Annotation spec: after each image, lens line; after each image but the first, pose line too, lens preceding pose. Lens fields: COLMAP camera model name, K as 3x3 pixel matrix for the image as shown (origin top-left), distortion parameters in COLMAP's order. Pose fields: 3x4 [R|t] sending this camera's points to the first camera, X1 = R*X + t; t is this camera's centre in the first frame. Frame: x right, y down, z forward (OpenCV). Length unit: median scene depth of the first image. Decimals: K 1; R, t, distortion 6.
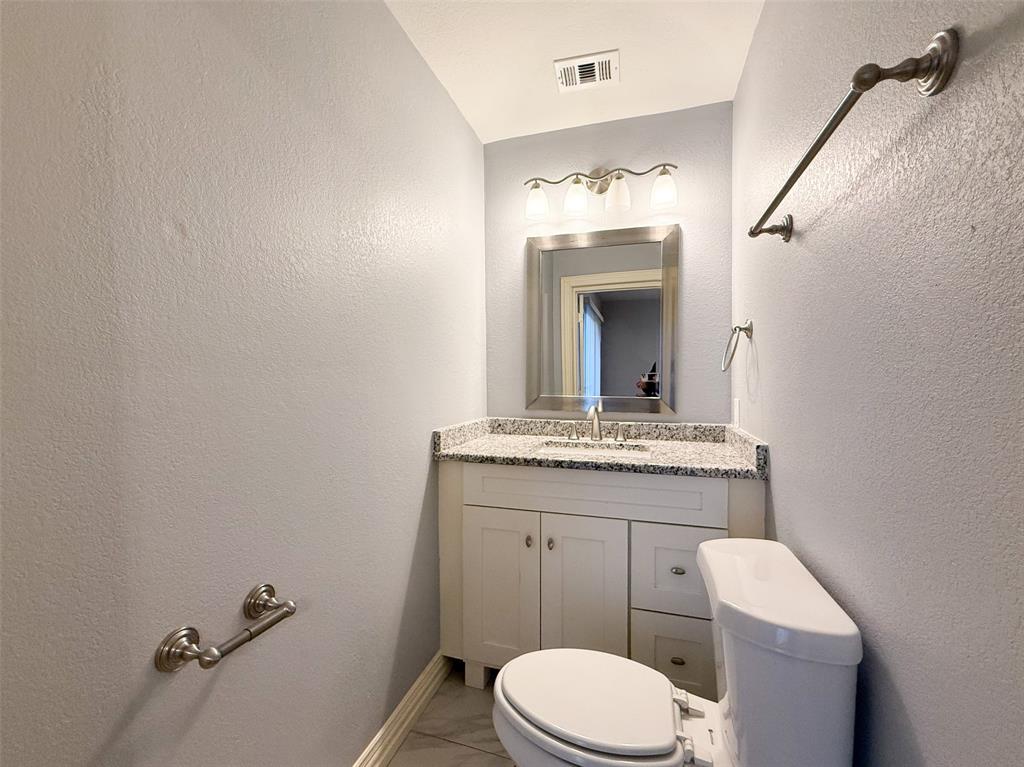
lens RADIAL K [[417.0, 0, 512.5], [0, 417.0, 382.7], [0, 0, 1]] dist [0.000283, -0.001228]
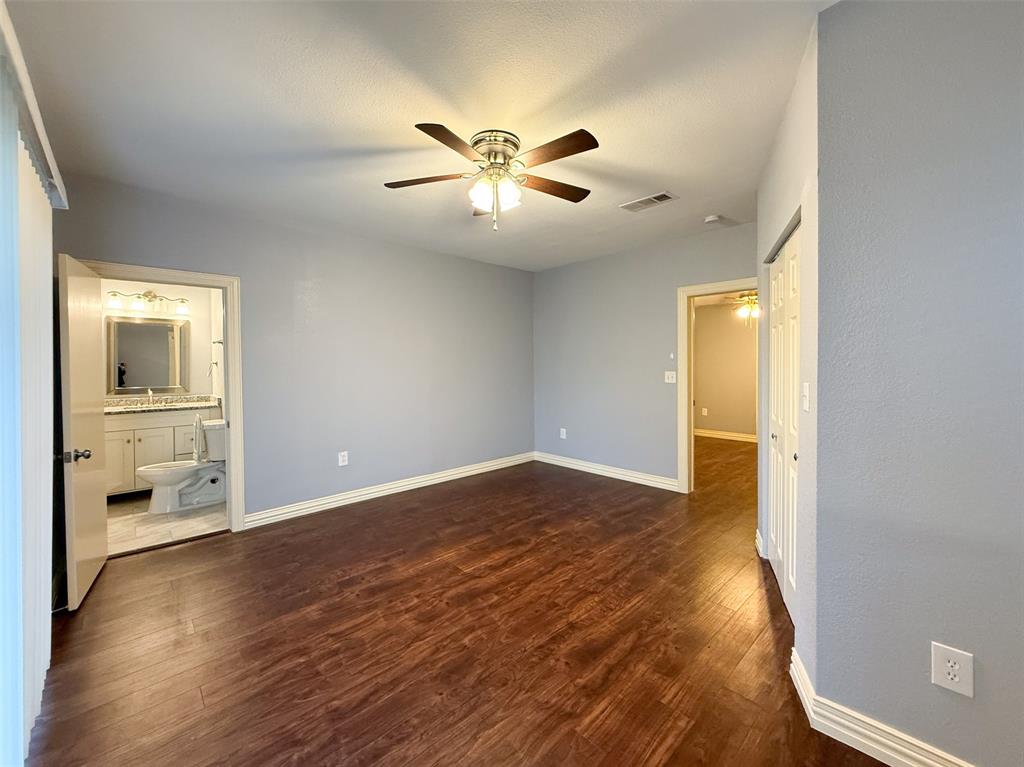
lens RADIAL K [[417.0, 0, 518.5], [0, 417.0, 366.8], [0, 0, 1]] dist [0.000283, -0.001228]
pose [[0.475901, -0.012362, 0.879412, -0.910383], [0.016256, 0.999854, 0.005258, -0.063763], [-0.879349, 0.011793, 0.476032, -2.038027]]
